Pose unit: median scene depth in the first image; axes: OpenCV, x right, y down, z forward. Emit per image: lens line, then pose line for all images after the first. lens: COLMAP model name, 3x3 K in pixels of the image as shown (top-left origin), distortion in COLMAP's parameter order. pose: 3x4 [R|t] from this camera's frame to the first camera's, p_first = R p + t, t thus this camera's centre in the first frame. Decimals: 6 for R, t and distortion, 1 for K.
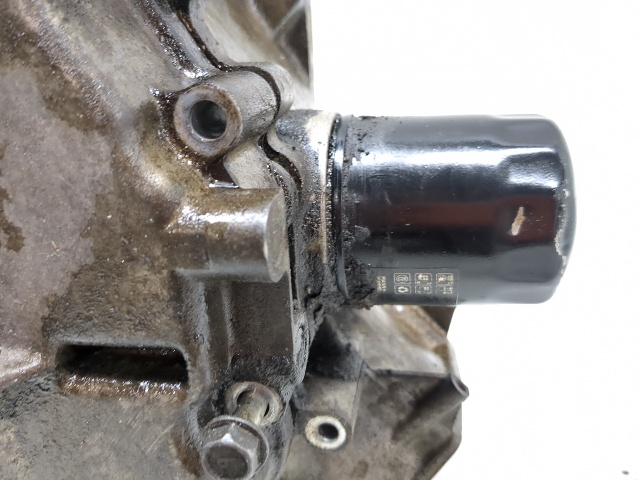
lens RADIAL K [[581.7, 0, 316.4], [0, 581.7, 240.2], [0, 0, 1]] dist [0.046793, -0.125513]
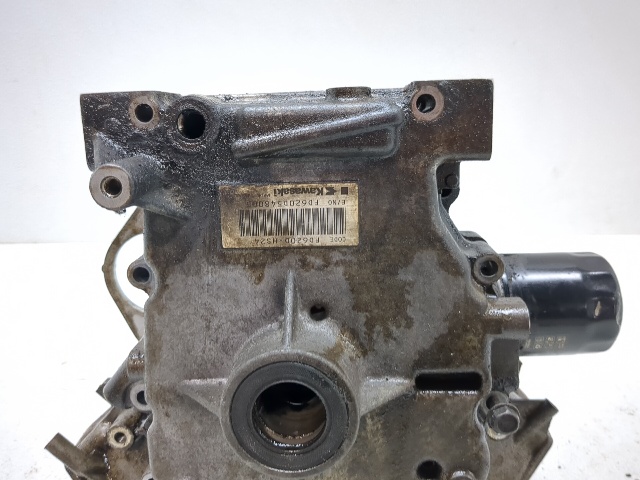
lens RADIAL K [[581.7, 0, 314.8], [0, 581.7, 231.4], [0, 0, 1]] dist [0.046793, -0.125513]
pose [[0.991844, -0.008694, 0.127157, -0.881242], [0.028695, 0.987290, -0.156320, -0.008189], [-0.124182, 0.158694, 0.979487, -0.897845]]
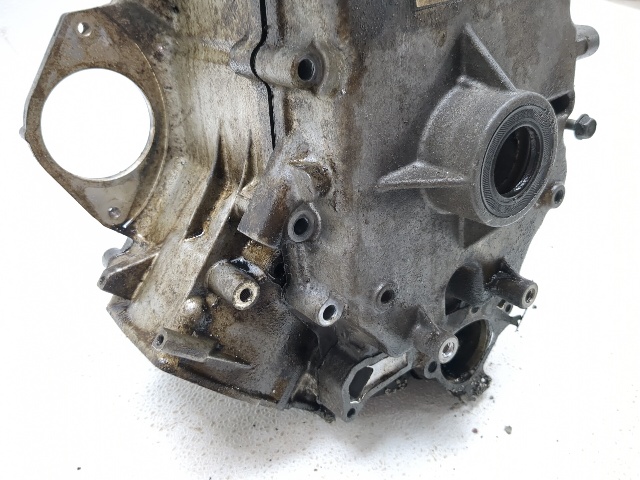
lens RADIAL K [[581.7, 0, 324.0], [0, 581.7, 236.0], [0, 0, 1]] dist [0.046793, -0.125513]
pose [[0.679809, -0.369029, 0.633781, -2.212404], [0.315938, 0.927241, 0.201019, -0.068581], [-0.661849, 0.063581, 0.746936, -0.114572]]
